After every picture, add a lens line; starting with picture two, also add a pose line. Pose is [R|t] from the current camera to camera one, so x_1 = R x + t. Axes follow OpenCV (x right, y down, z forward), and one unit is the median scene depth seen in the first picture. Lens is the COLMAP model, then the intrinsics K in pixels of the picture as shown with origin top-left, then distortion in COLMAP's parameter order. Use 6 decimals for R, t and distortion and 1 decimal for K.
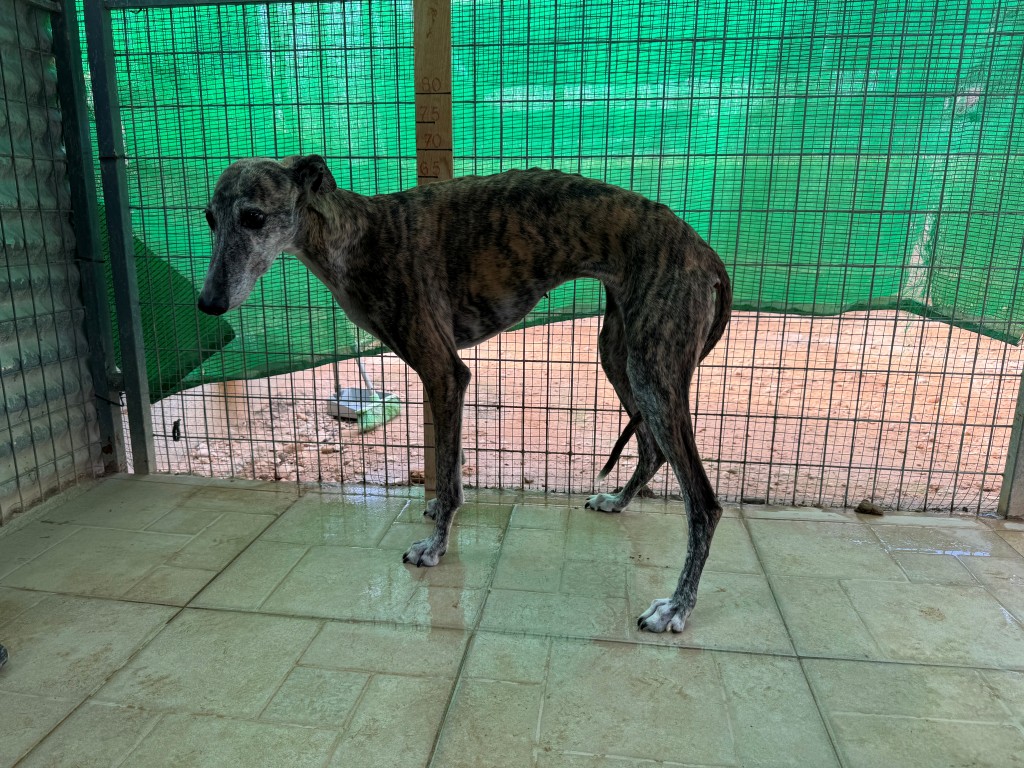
lens RADIAL K [[717.3, 0, 512.0], [0, 717.3, 384.0], [0, 0, 1]] dist [0.001621, -0.104618]
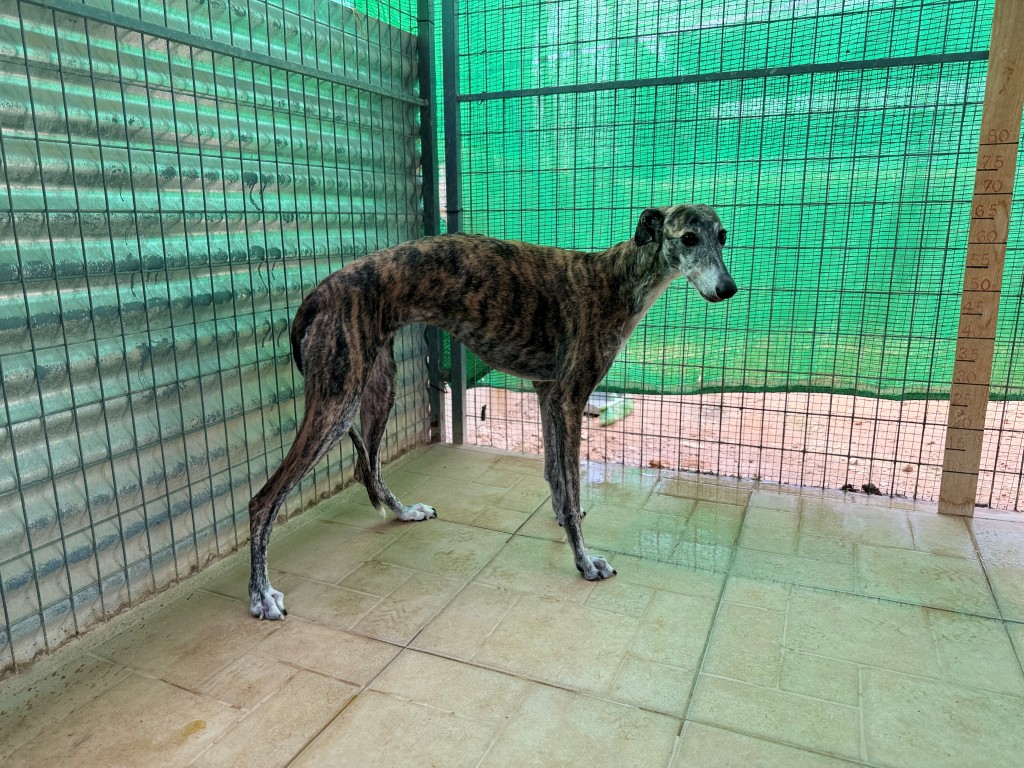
lens RADIAL K [[719.3, 0, 485.4], [0, 719.3, 385.2], [0, 0, 1]] dist [-0.002530, -0.044654]
pose [[0.952387, 0.045952, -0.301409, -0.070564], [-0.046611, 0.998901, 0.005009, 0.007208], [0.301308, 0.009278, 0.953482, -0.300314]]
